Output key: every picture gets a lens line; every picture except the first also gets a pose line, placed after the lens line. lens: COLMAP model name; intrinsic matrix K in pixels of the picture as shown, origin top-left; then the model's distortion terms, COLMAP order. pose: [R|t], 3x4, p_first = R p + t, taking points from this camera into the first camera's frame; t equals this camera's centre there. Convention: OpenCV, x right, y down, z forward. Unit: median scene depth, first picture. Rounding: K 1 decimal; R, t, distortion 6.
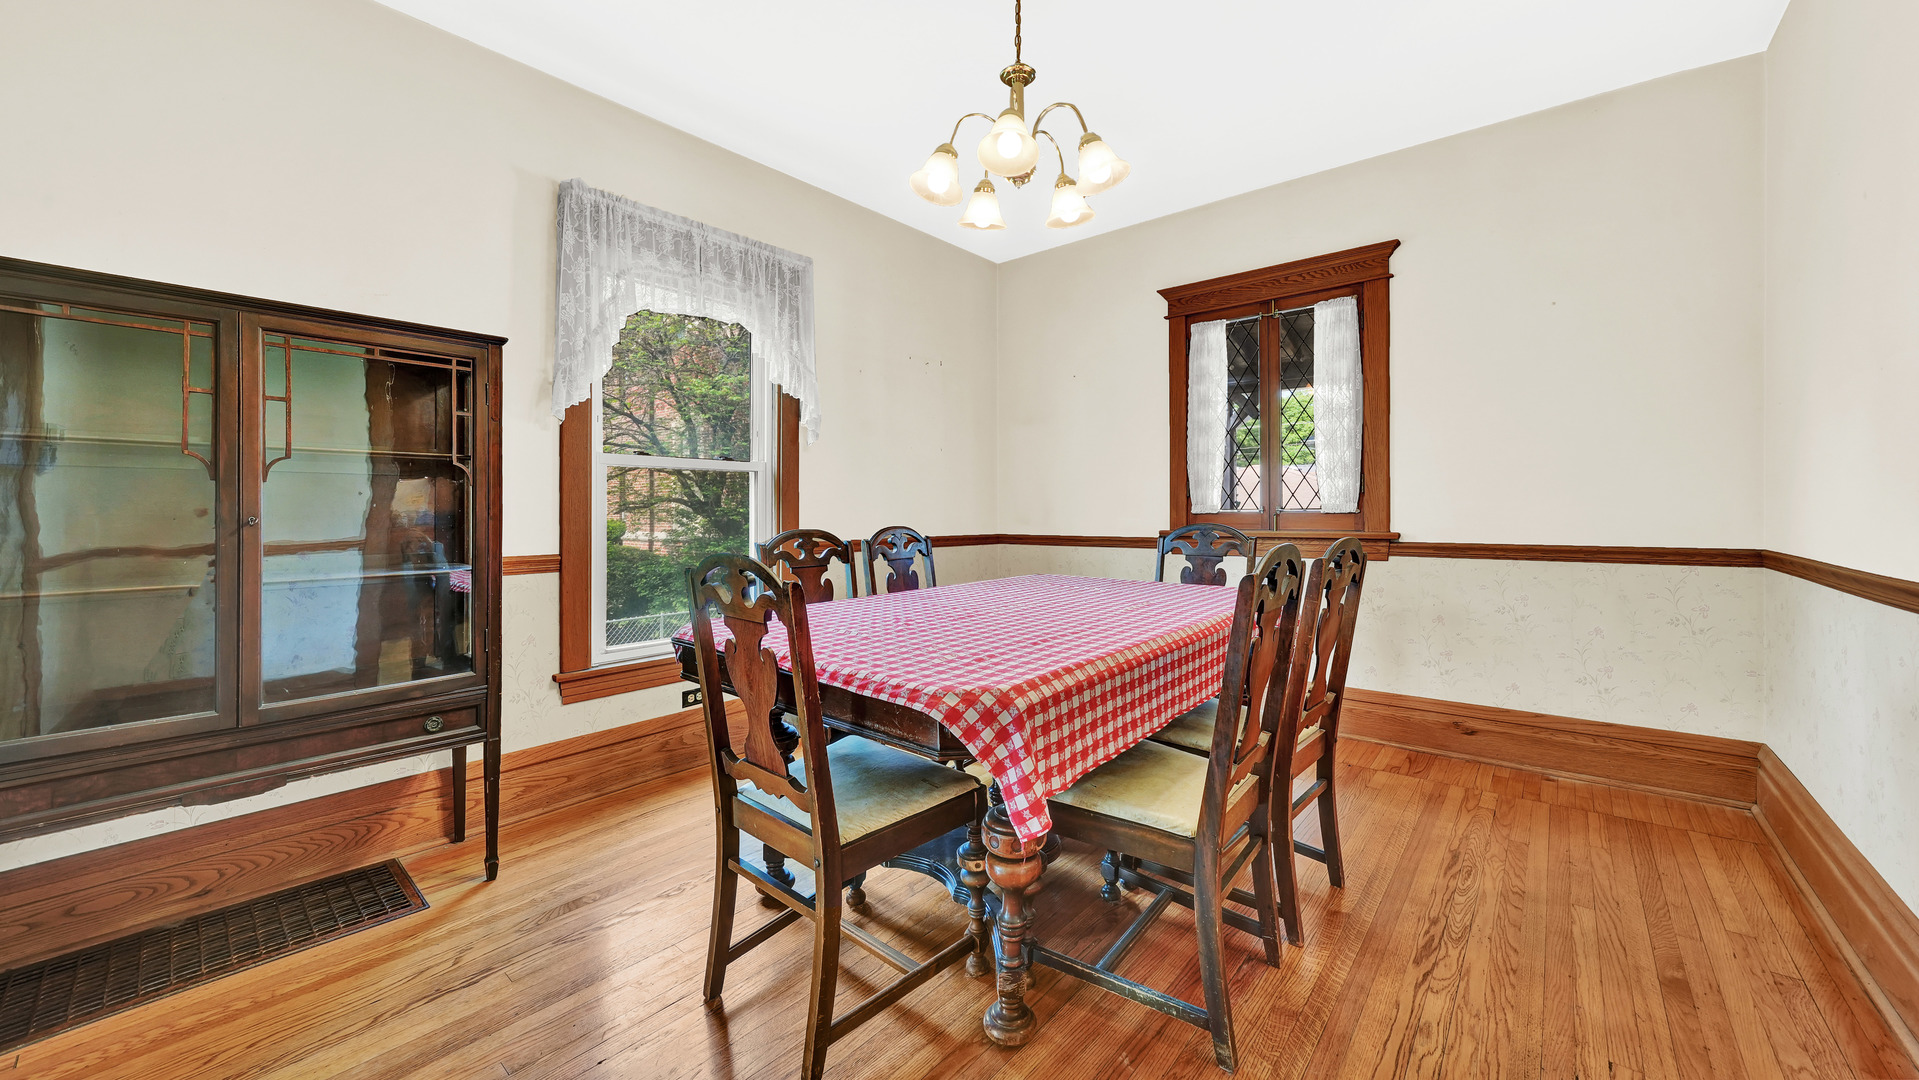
lens RADIAL K [[706.9, 0, 956.3], [0, 706.9, 499.3], [0, 0, 1]] dist [-0.000897, -0.000254]
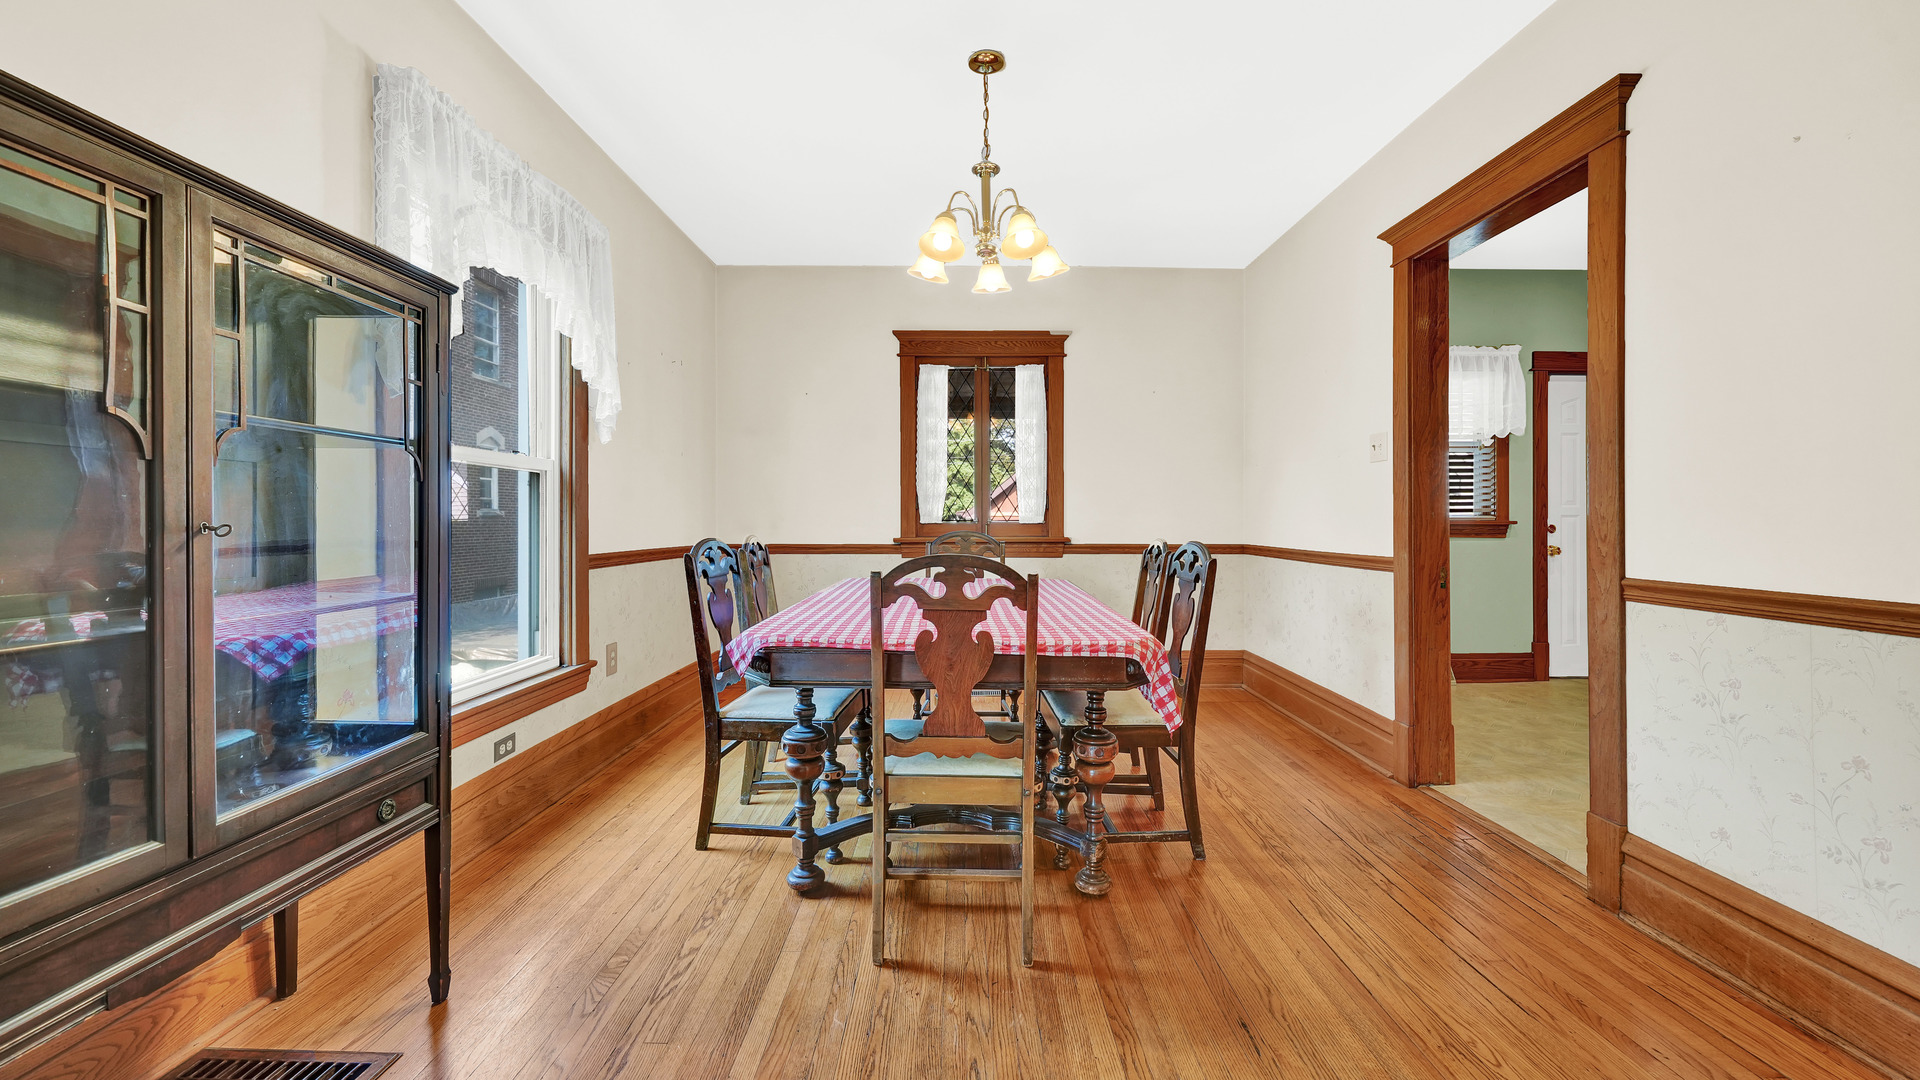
lens RADIAL K [[704.2, 0, 967.7], [0, 704.2, 523.0], [0, 0, 1]] dist [-0.000622, -0.000045]
pose [[0.767020, 0.004906, 0.641604, -0.436002], [-0.016795, 0.999782, 0.012434, 0.003466], [-0.641403, -0.020313, 0.766935, 0.041669]]
